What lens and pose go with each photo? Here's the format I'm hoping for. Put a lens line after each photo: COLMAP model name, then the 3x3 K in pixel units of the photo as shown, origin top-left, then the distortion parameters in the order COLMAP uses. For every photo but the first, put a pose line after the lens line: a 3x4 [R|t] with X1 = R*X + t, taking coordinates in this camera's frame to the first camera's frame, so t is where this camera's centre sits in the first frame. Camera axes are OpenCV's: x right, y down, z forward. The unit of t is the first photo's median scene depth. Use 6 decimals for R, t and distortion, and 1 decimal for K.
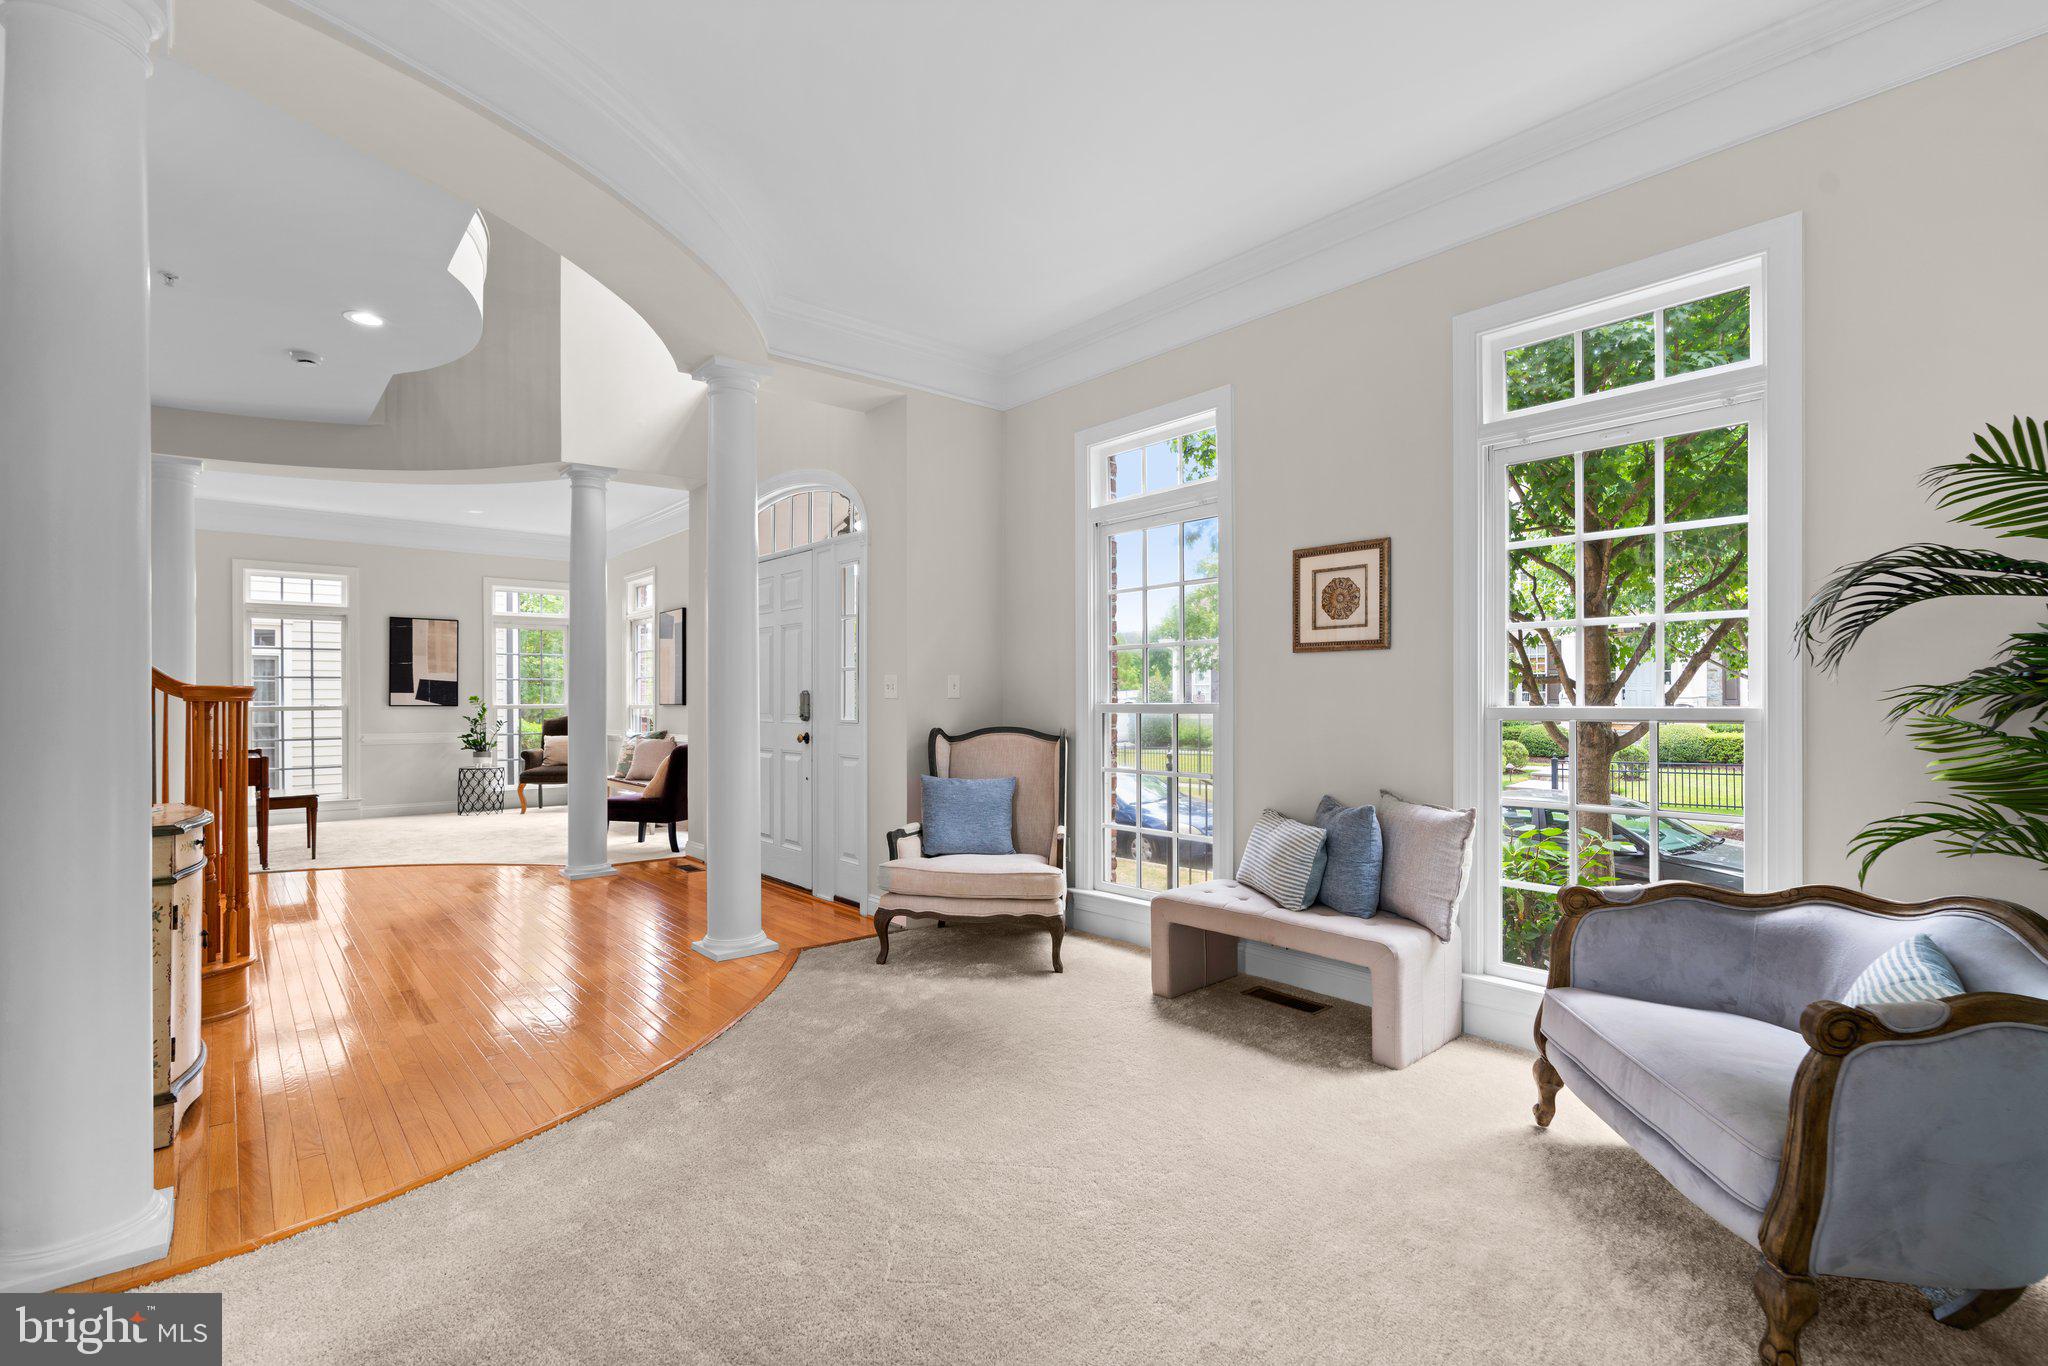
lens RADIAL K [[924.4, 0, 1025.5], [0, 924.4, 687.0], [0, 0, 1]] dist [-0.013715, 0.007052]
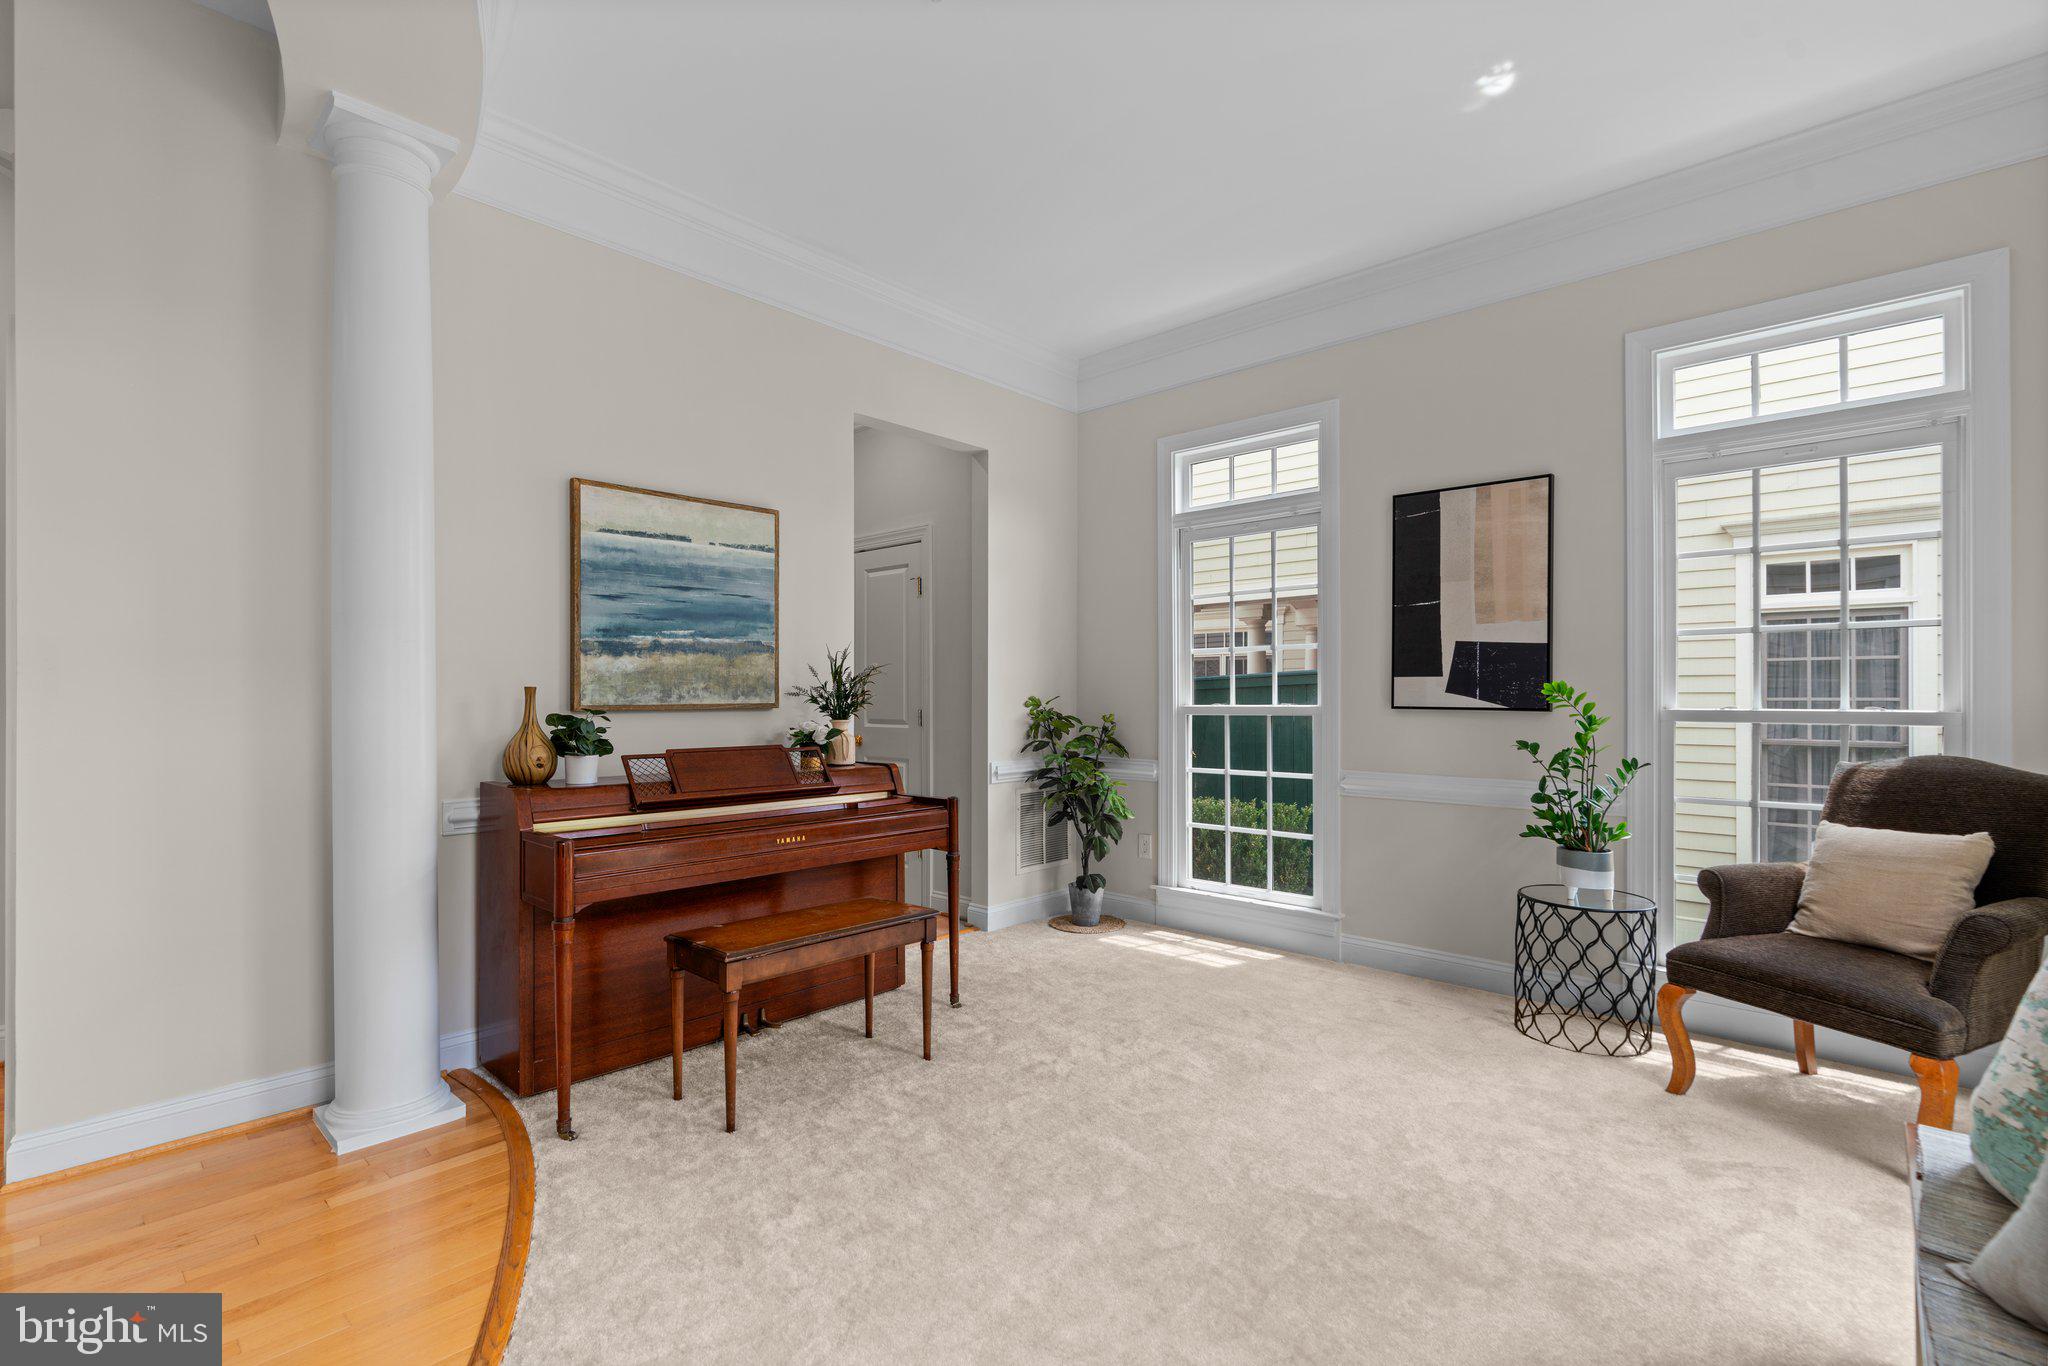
lens RADIAL K [[924.4, 0, 1028.1], [0, 924.4, 693.6], [0, 0, 1]] dist [-0.013715, 0.007052]
pose [[0.095226, -0.002440, -0.995453, -0.282696], [0.009812, 0.999951, -0.001512, 0.012634], [0.995407, -0.009623, 0.095245, 0.777805]]
